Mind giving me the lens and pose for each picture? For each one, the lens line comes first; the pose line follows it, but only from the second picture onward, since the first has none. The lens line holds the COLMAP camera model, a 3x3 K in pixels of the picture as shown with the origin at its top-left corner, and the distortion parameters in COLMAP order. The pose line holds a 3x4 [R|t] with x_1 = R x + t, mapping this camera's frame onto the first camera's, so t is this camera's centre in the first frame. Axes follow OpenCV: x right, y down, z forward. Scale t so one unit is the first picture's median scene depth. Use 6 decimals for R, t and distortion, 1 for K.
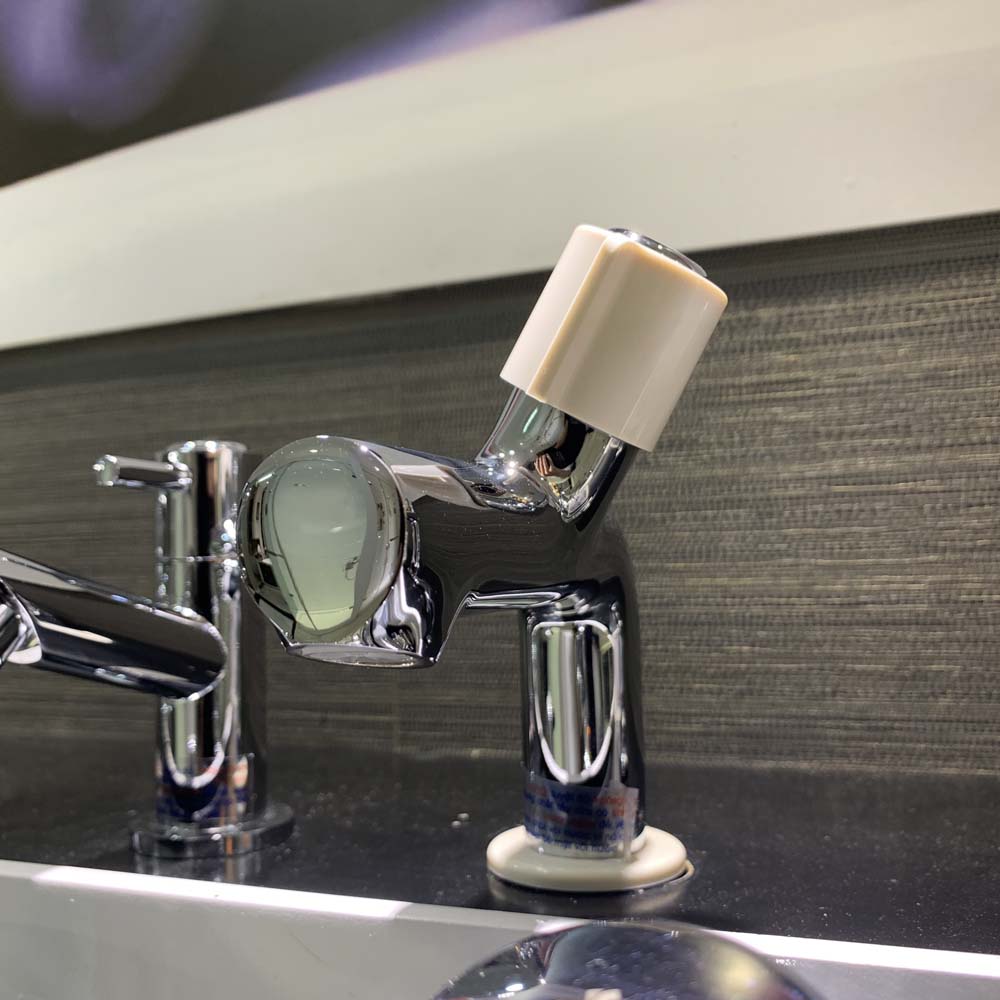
lens RADIAL K [[1059.7, 0, 486.1], [0, 1059.7, 496.1], [0, 0, 1]] dist [-0.023942, 0.000000]
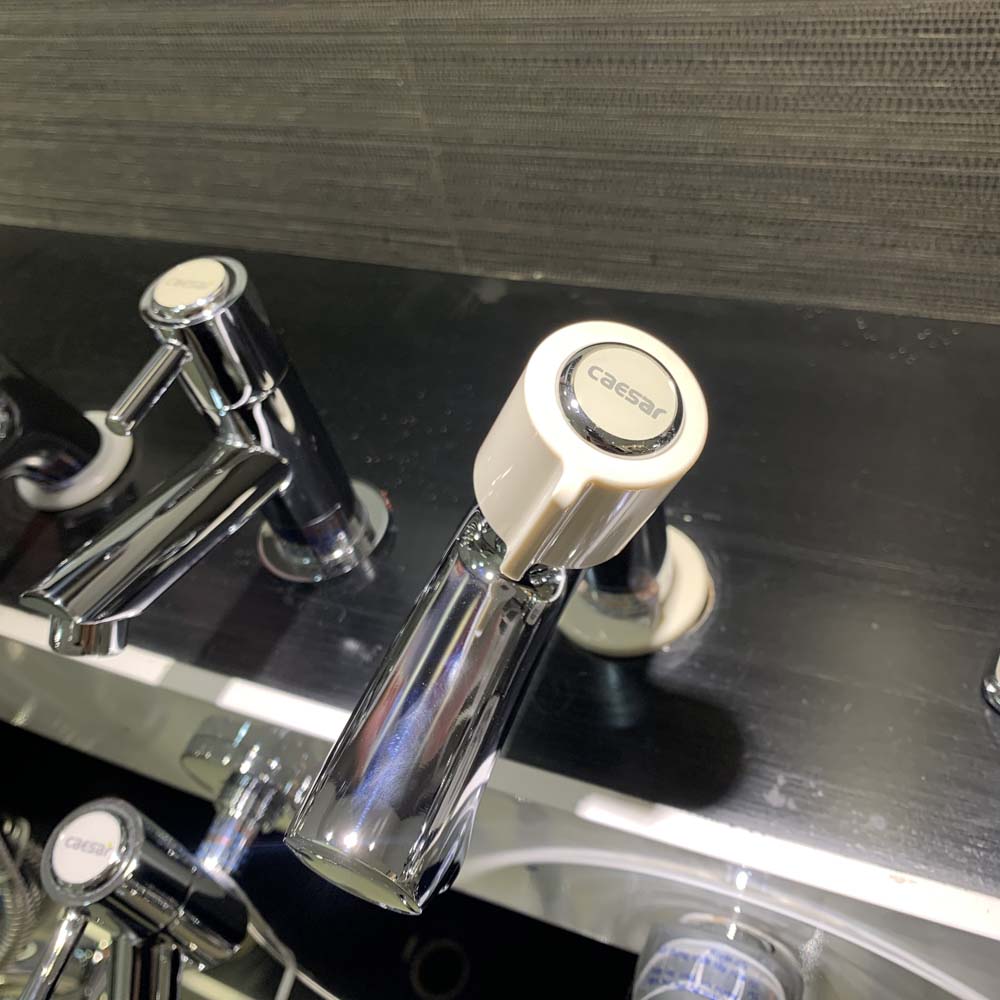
lens RADIAL K [[1059.7, 0, 516.4], [0, 1059.7, 495.1], [0, 0, 1]] dist [-0.023942, 0.000000]
pose [[0.984483, -0.096643, -0.146473, 0.108096], [0.175084, 0.597161, 0.782780, -0.480057], [0.011818, -0.796278, 0.604815, 0.231028]]
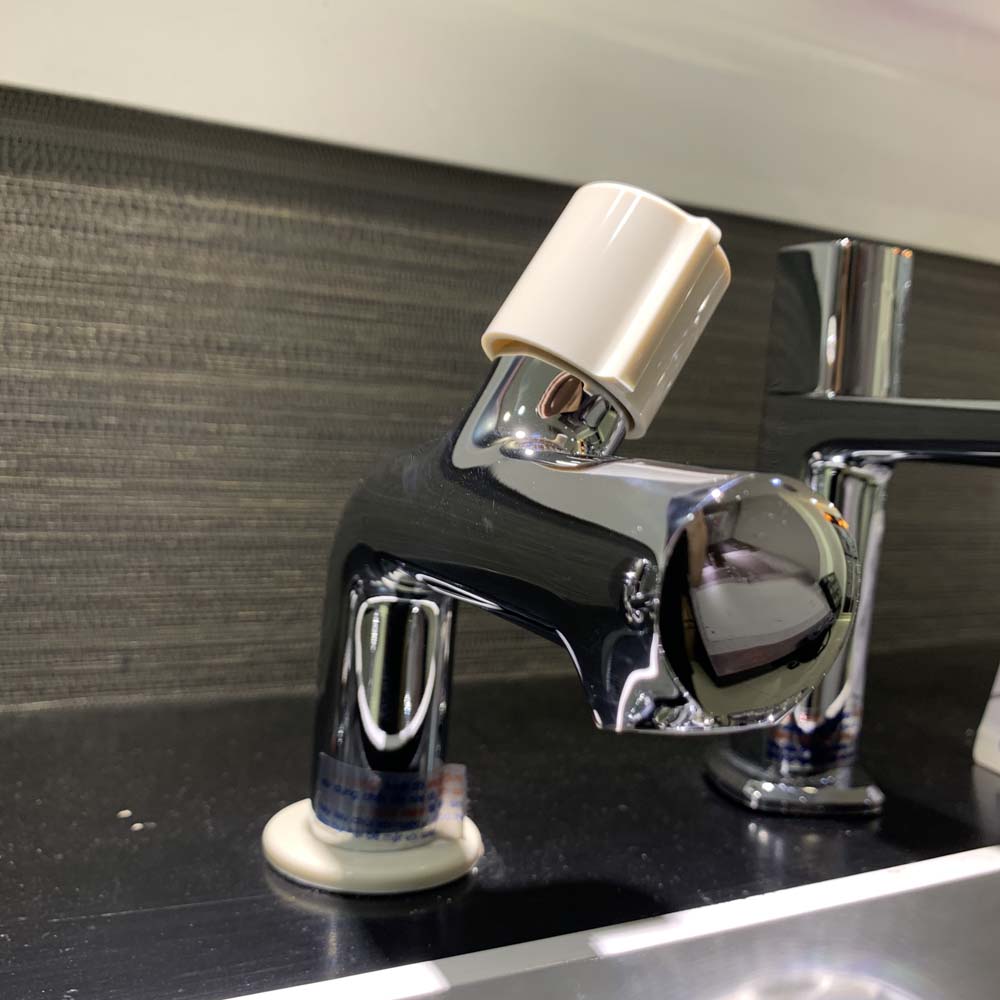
lens RADIAL K [[1059.7, 0, 505.2], [0, 1059.7, 489.7], [0, 0, 1]] dist [-0.023942, 0.000000]
pose [[0.661843, 0.019078, 0.749400, -0.356133], [-0.124346, 0.988621, 0.084651, -0.036771], [-0.739258, -0.149211, 0.656684, 0.242296]]
